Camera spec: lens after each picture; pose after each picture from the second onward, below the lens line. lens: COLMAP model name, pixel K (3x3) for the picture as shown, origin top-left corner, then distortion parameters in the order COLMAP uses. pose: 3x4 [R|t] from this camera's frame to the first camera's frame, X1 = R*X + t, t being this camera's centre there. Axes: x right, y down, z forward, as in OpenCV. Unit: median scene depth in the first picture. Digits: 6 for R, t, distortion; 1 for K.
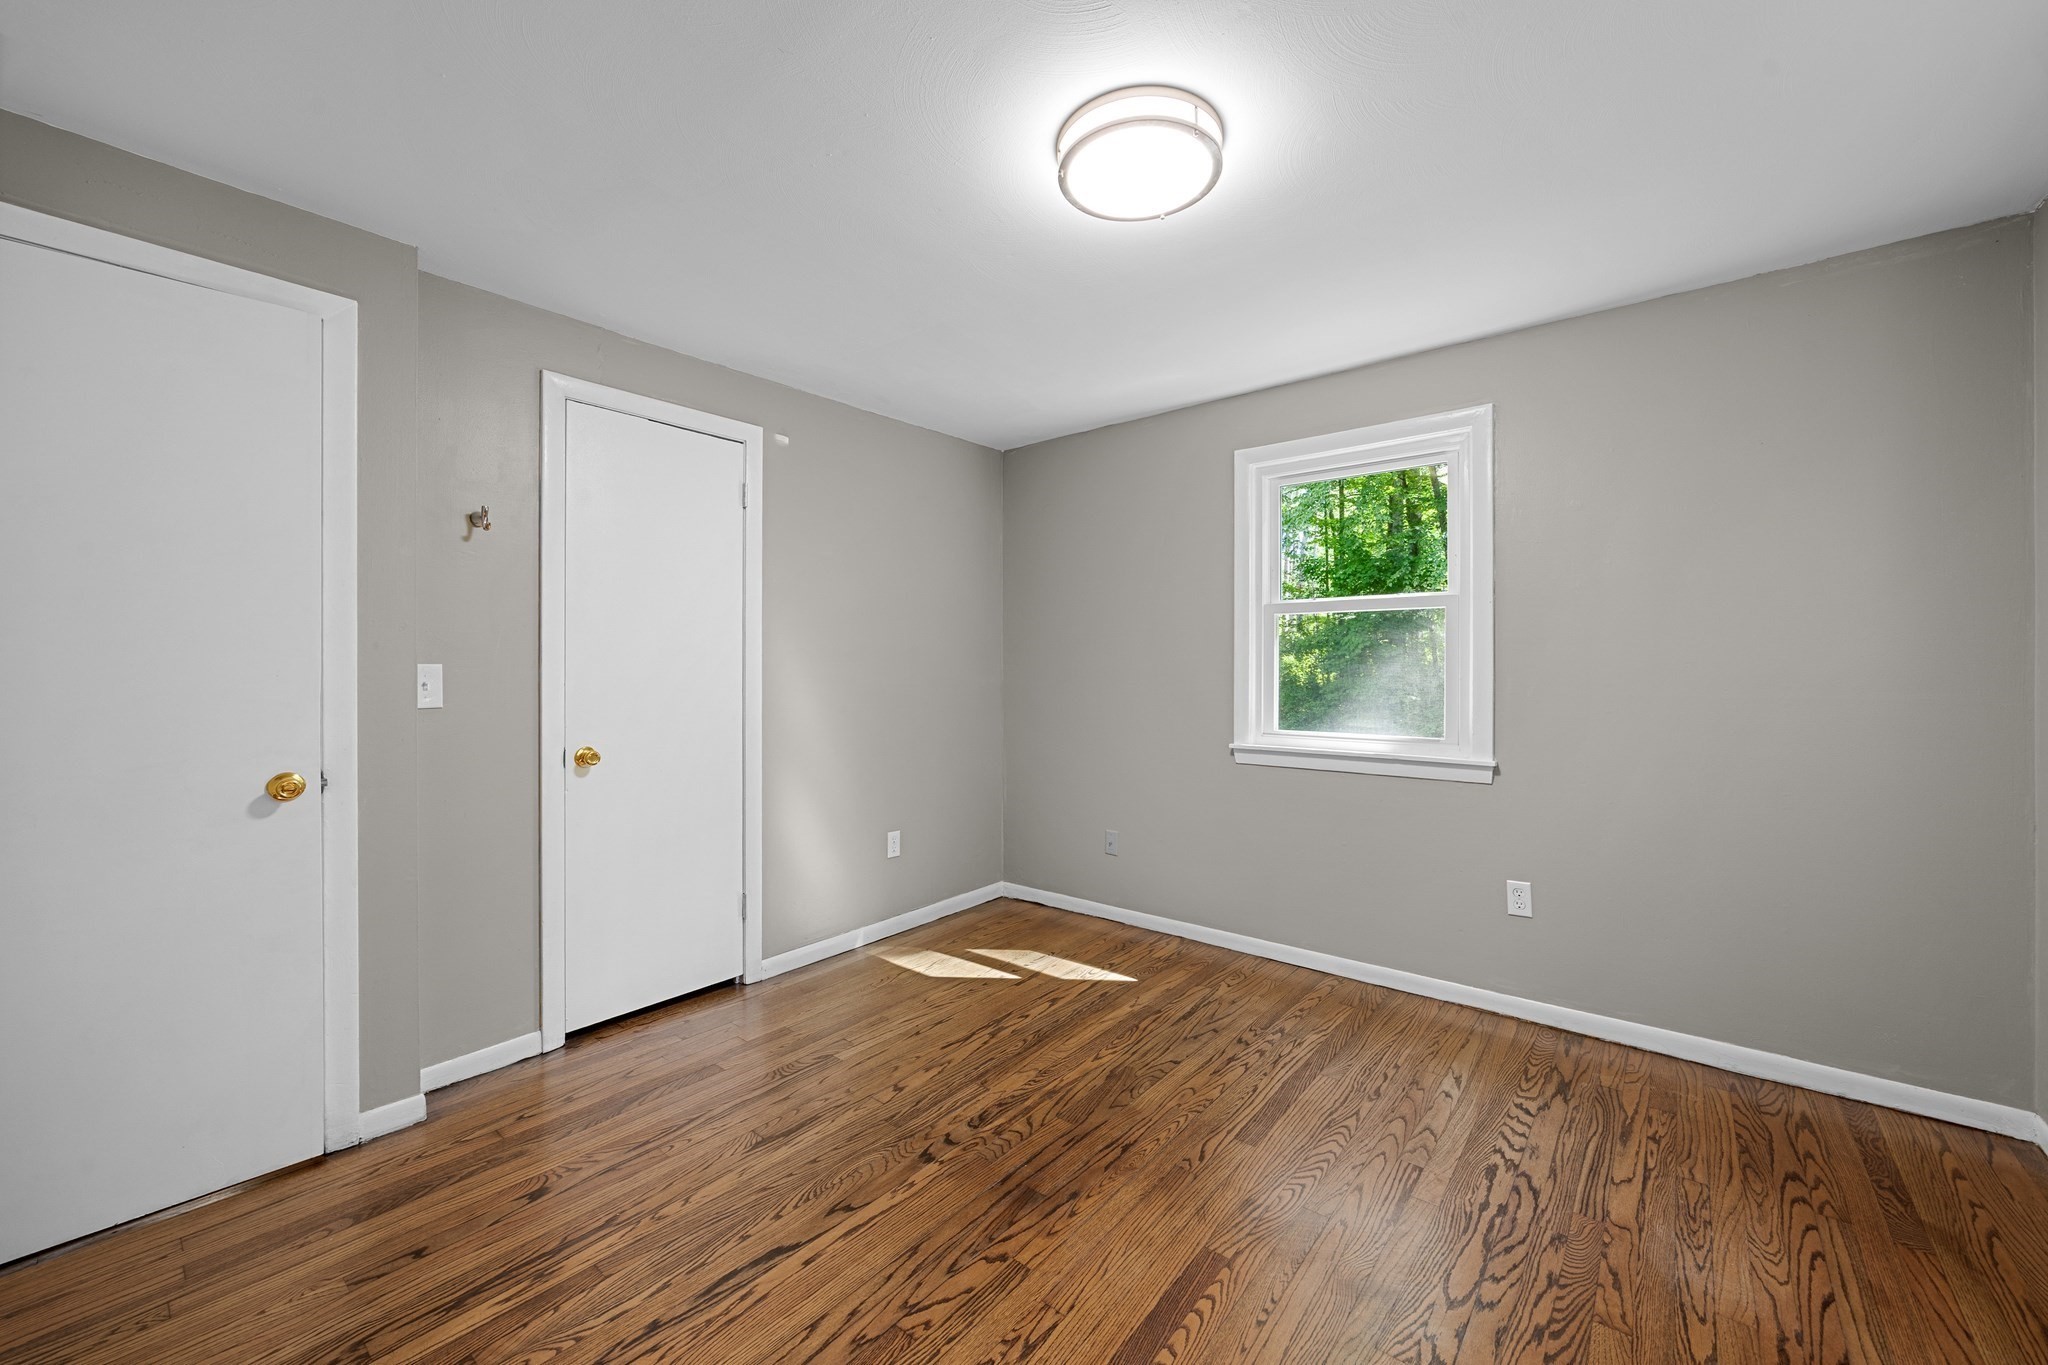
lens RADIAL K [[788.6, 0, 1023.5], [0, 788.6, 673.6], [0, 0, 1]] dist [-0.006621, 0.000099]
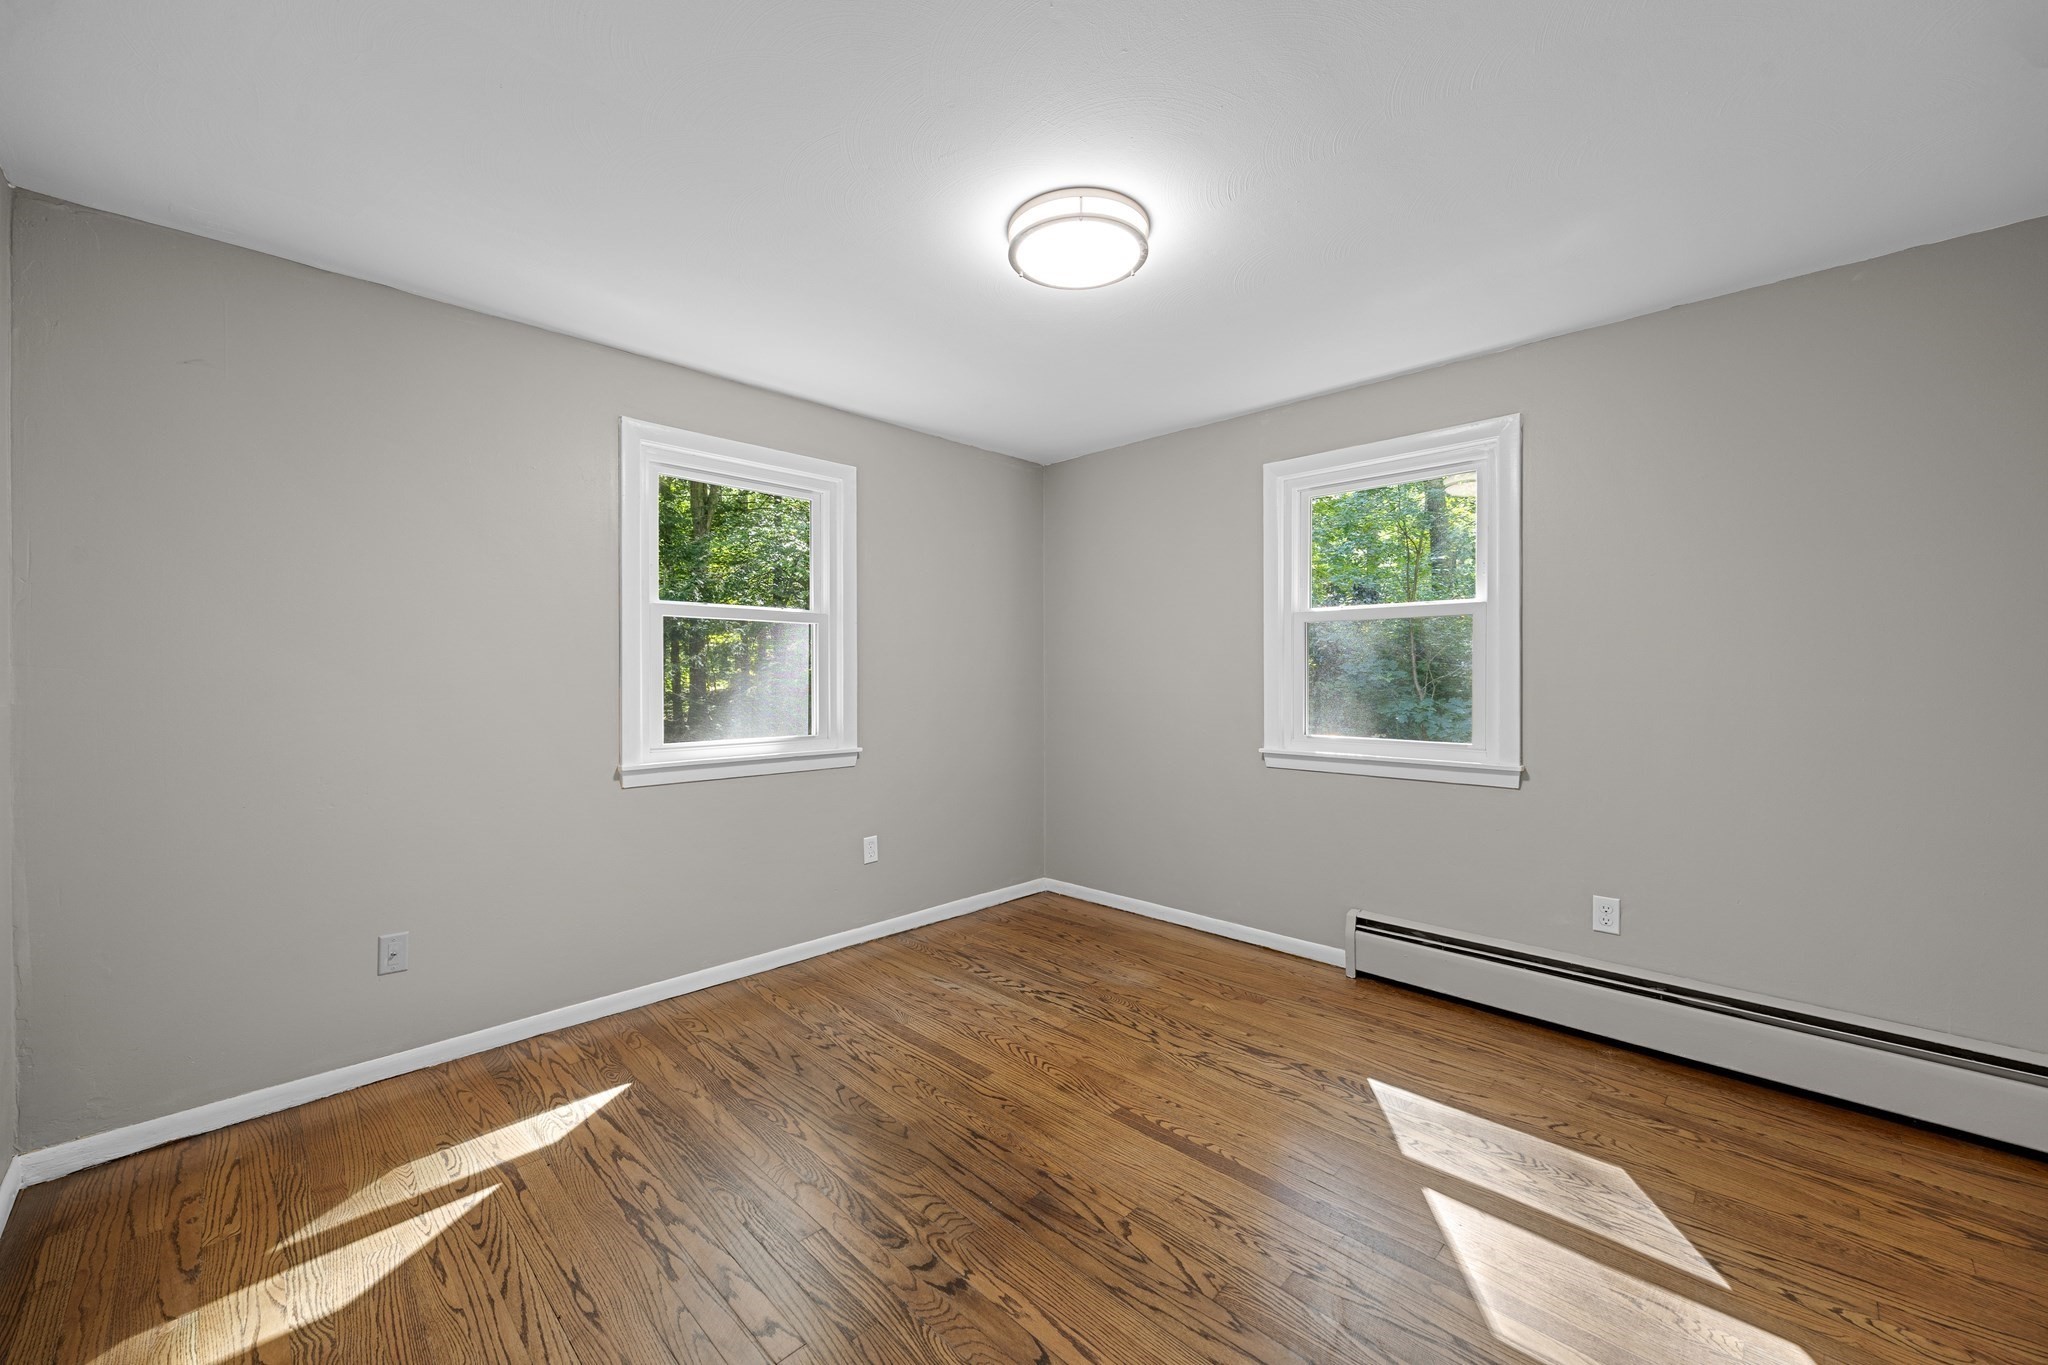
lens RADIAL K [[787.4, 0, 1028.7], [0, 787.4, 678.6], [0, 0, 1]] dist [0.000163, 0.000065]
pose [[0.078542, -0.003686, 0.996904, -0.734600], [0.007705, 0.999966, 0.003090, -0.003352], [-0.996881, 0.007439, 0.078567, 0.691452]]
